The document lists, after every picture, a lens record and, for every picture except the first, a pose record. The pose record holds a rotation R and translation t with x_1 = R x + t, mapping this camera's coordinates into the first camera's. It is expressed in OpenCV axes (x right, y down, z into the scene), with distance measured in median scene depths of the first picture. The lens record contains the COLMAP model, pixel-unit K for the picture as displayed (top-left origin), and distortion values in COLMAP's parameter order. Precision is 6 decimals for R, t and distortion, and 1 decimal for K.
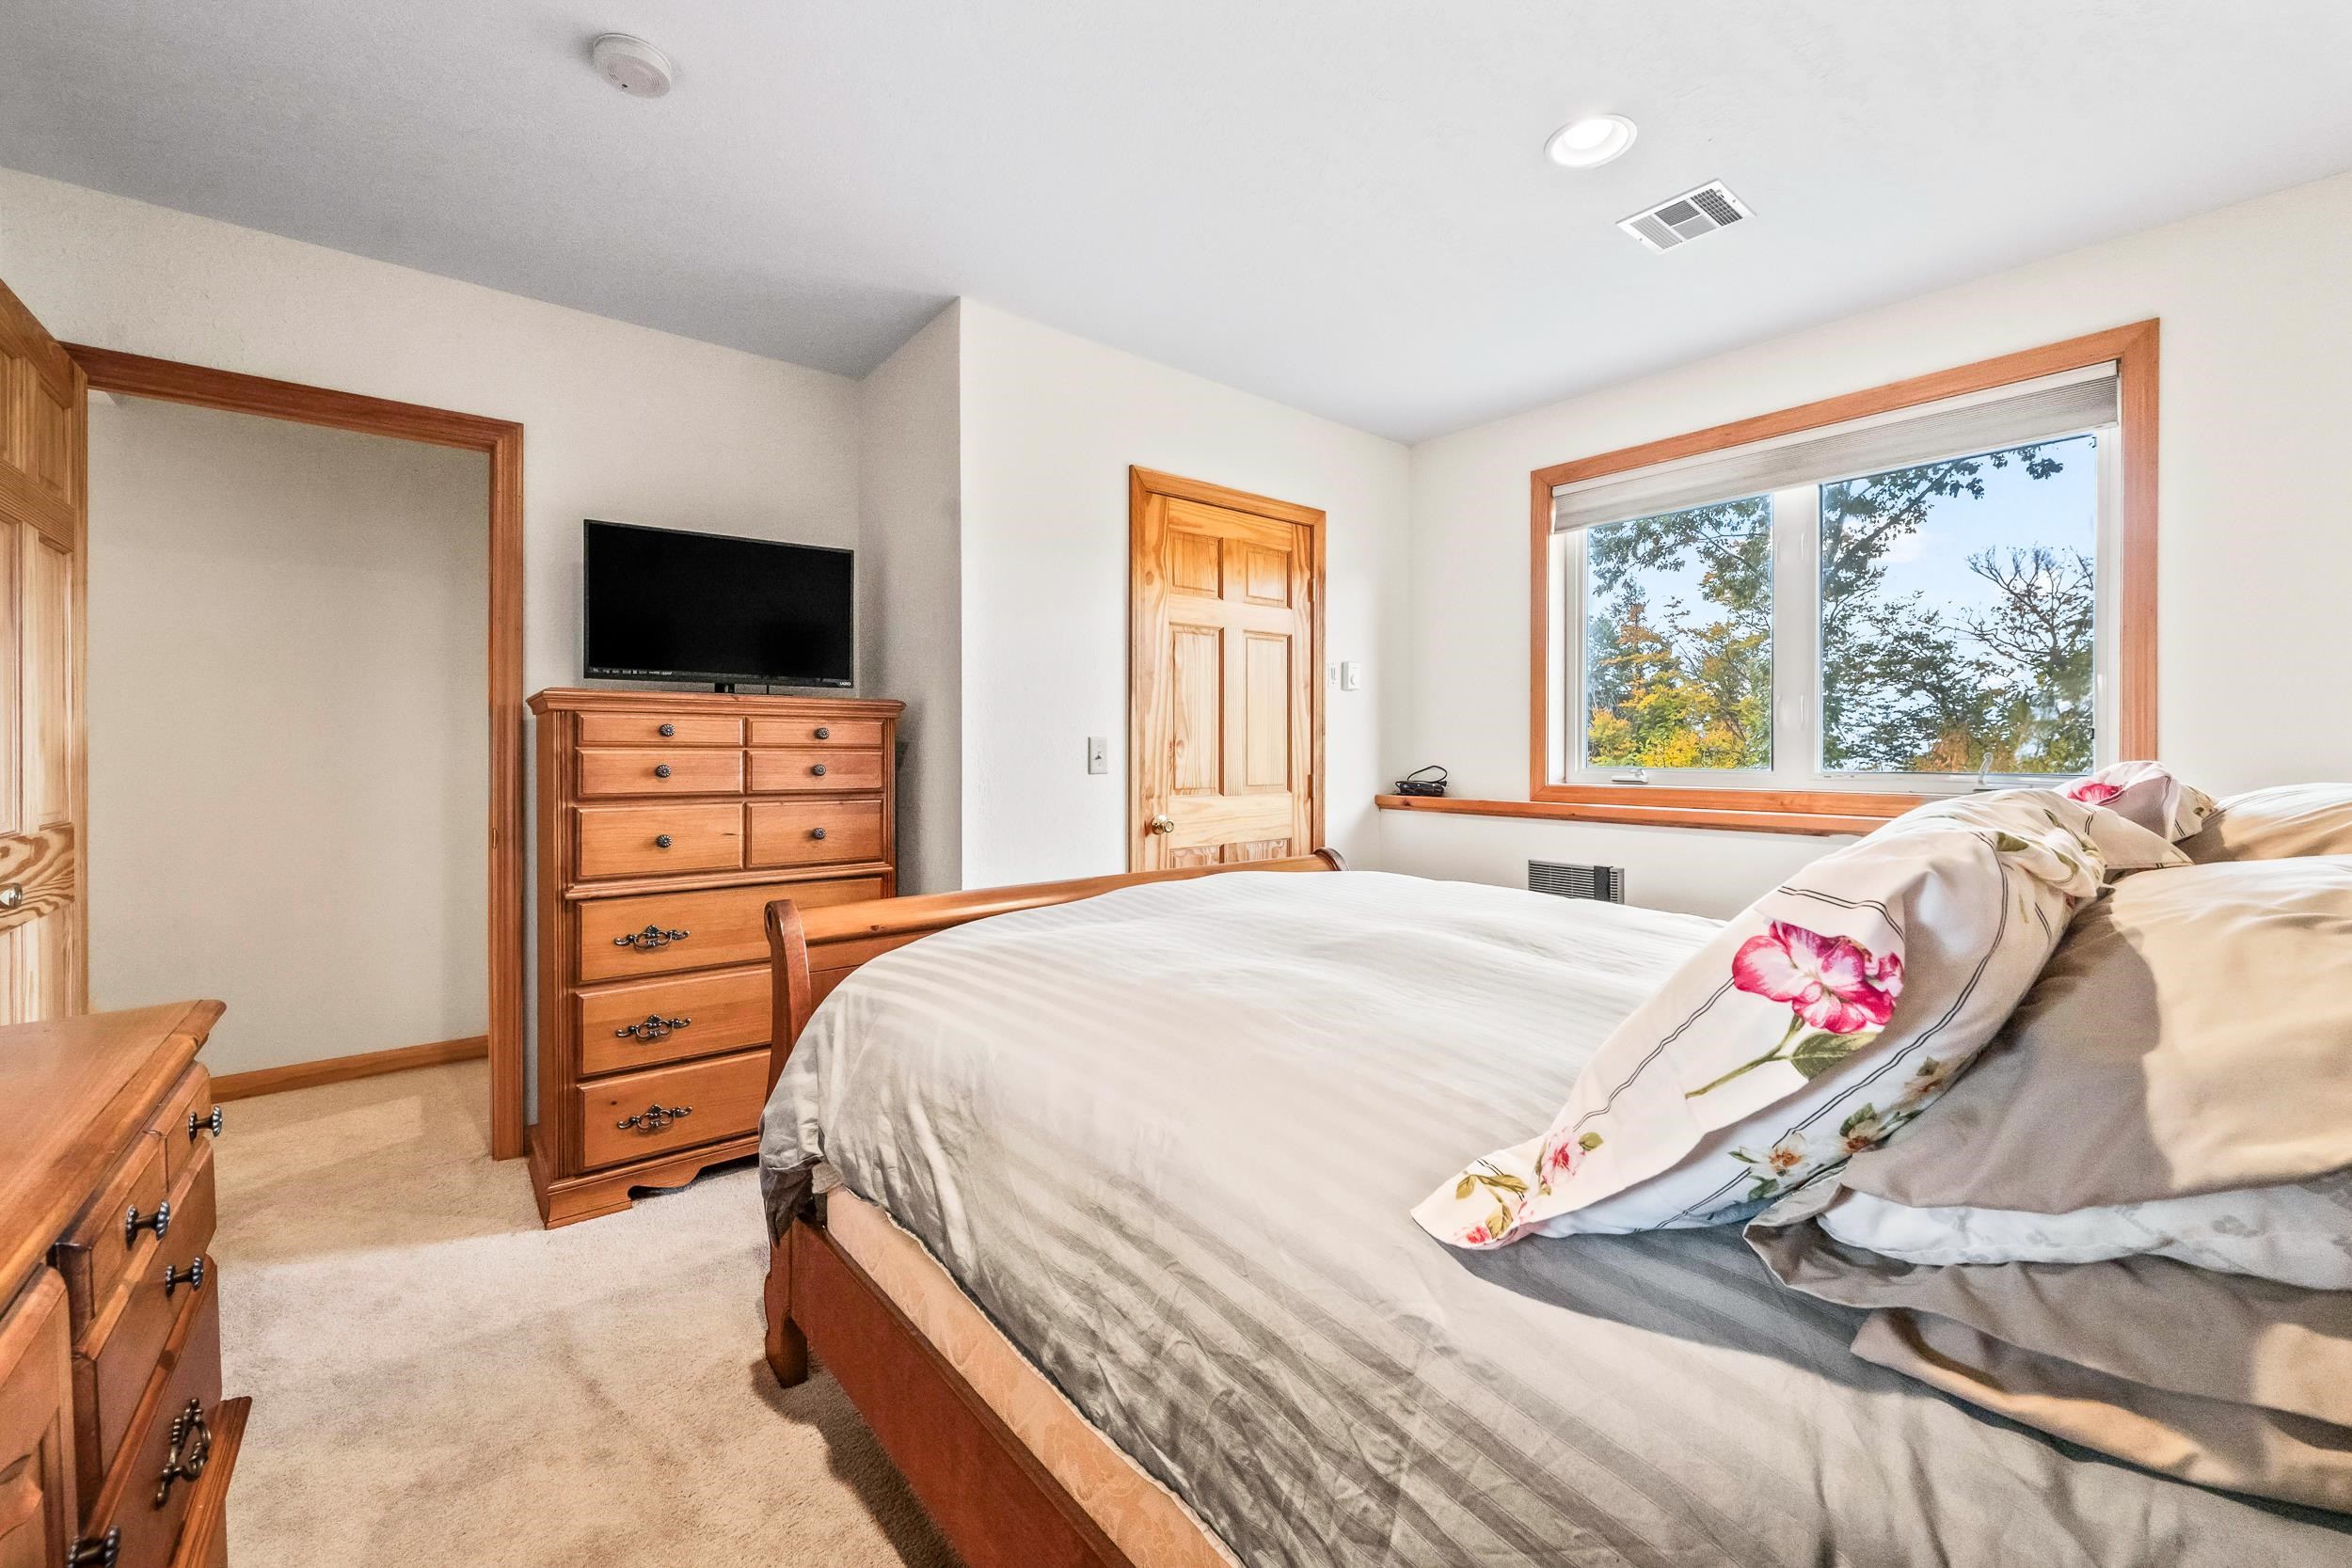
lens RADIAL K [[953.5, 0, 1184.1], [0, 953.5, 774.7], [0, 0, 1]] dist [-0.000734, -0.000072]
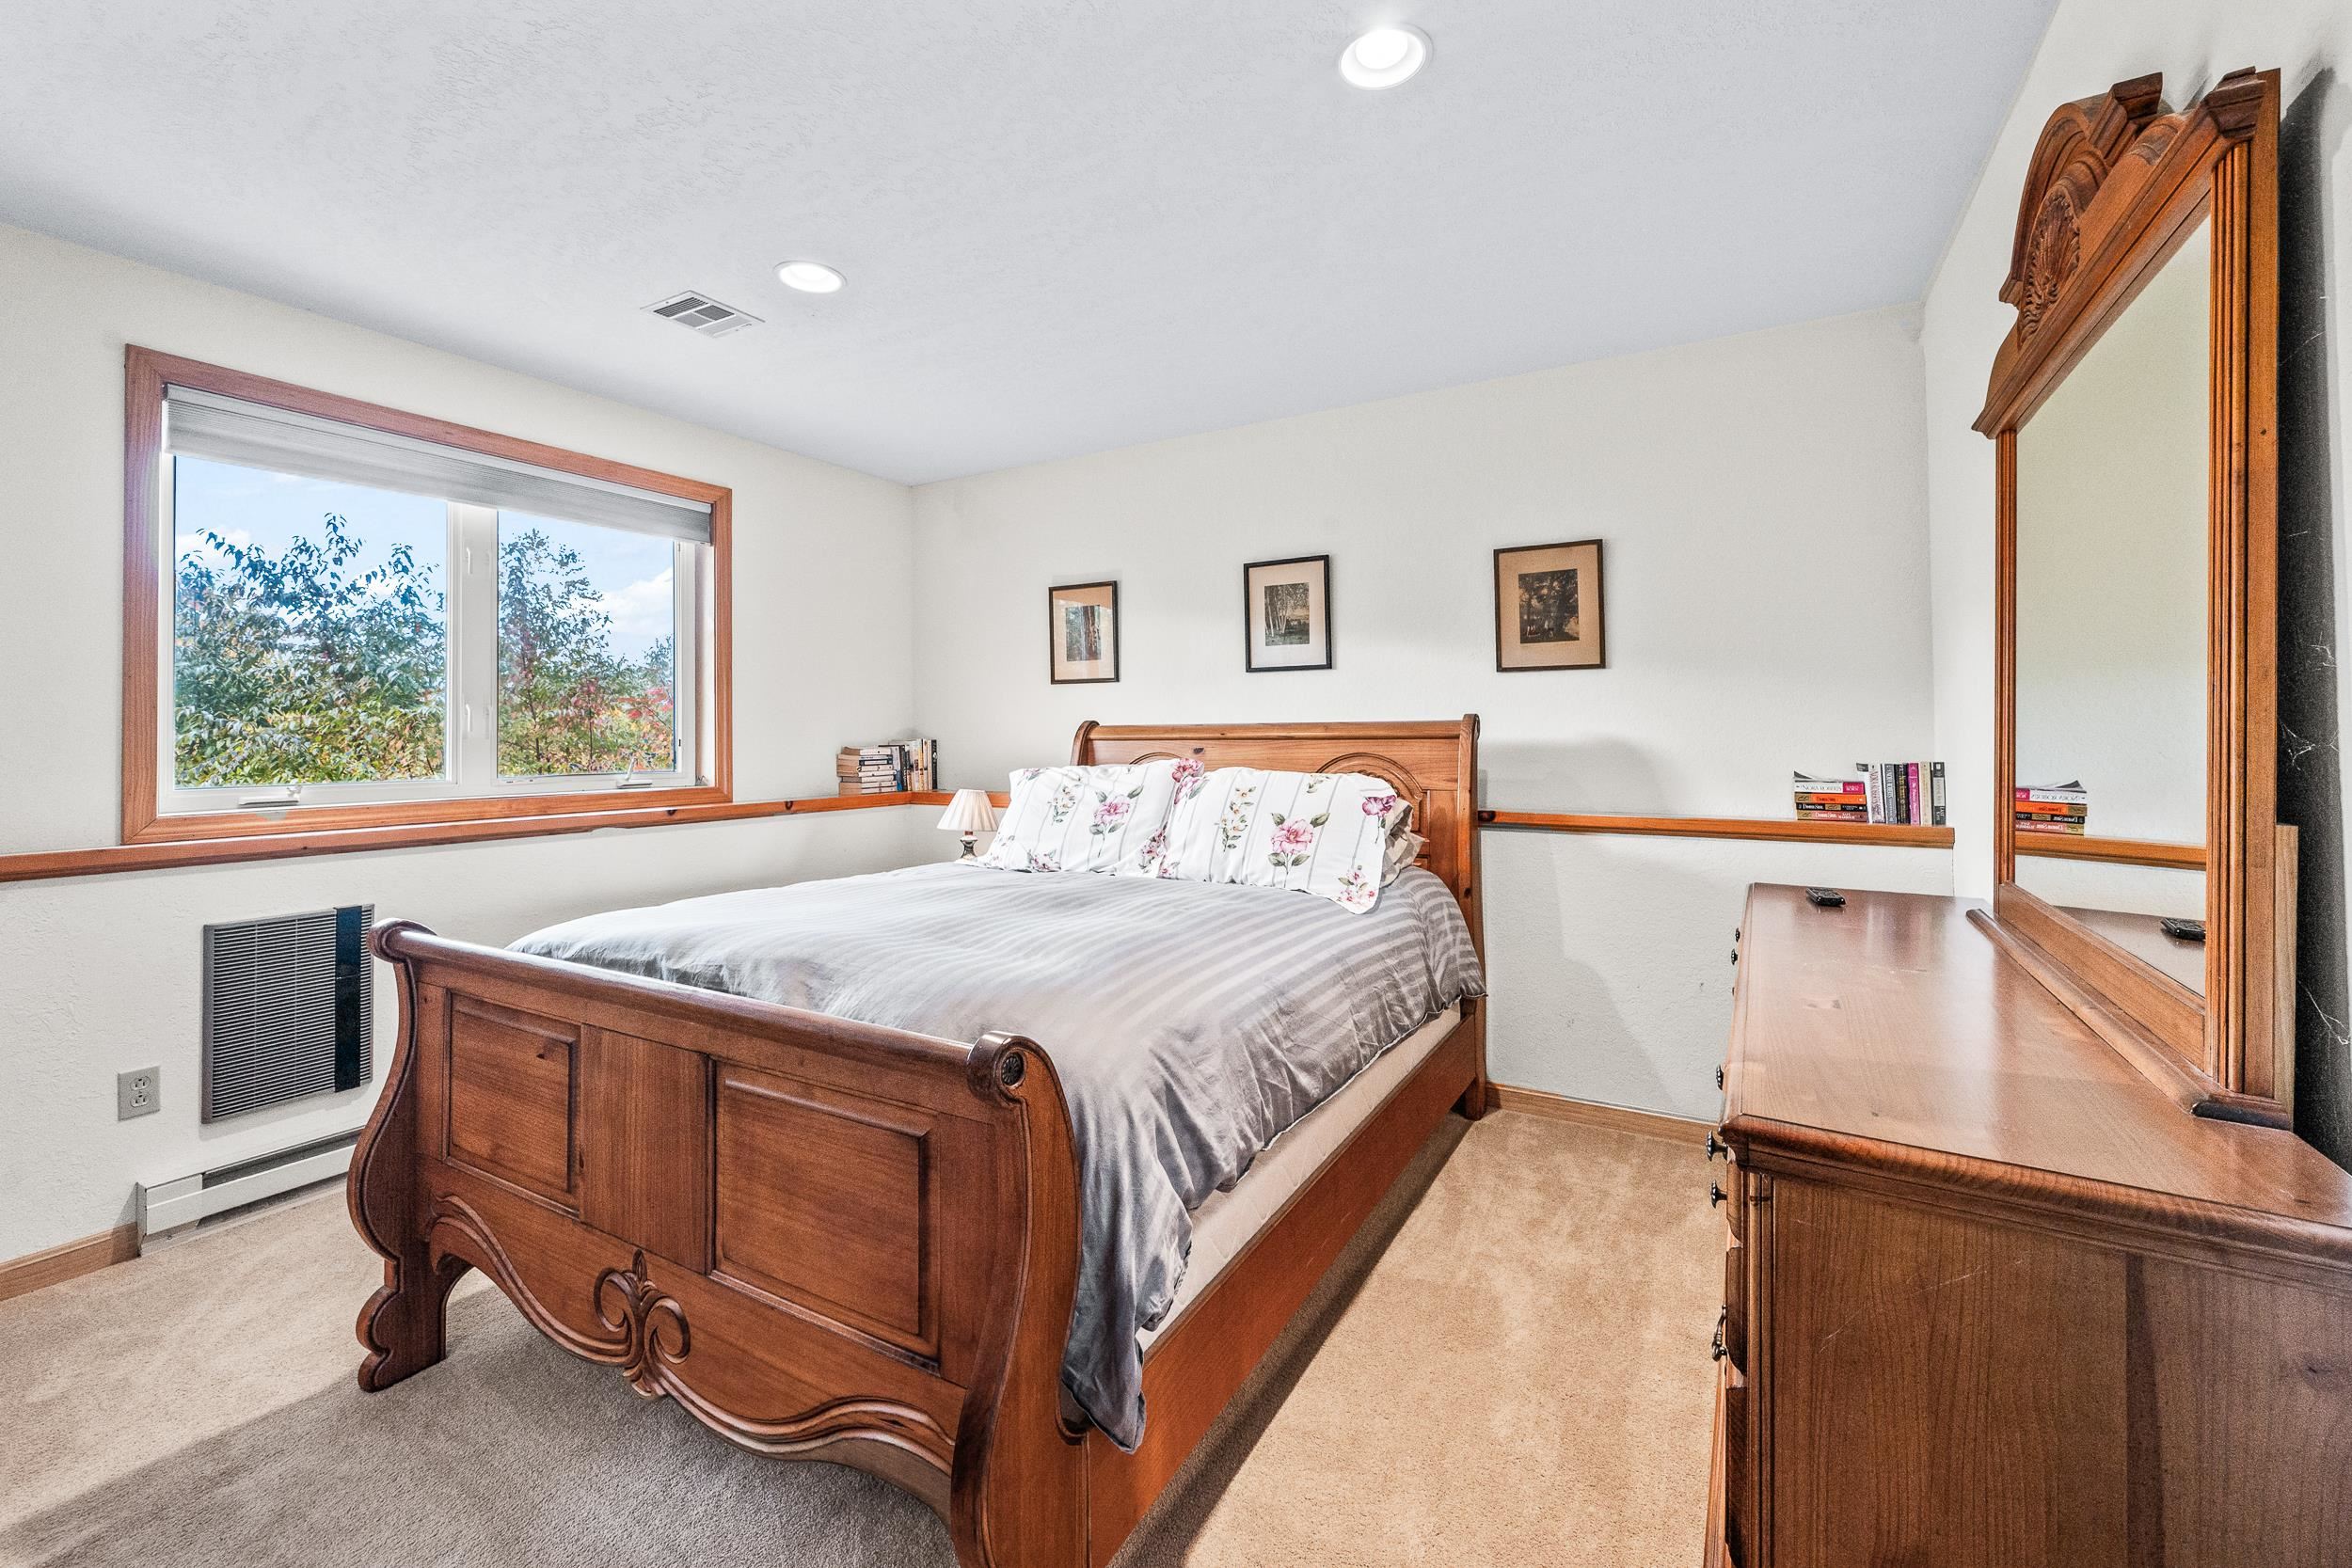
lens RADIAL K [[964.7, 0, 1167.0], [0, 964.7, 739.6], [0, 0, 1]] dist [-0.000143, 0.000037]
pose [[-0.334058, -0.001348, 0.942551, -0.654563], [0.028884, 0.999515, 0.011667, -0.038560], [-0.942110, 0.031122, -0.333857, 0.709038]]
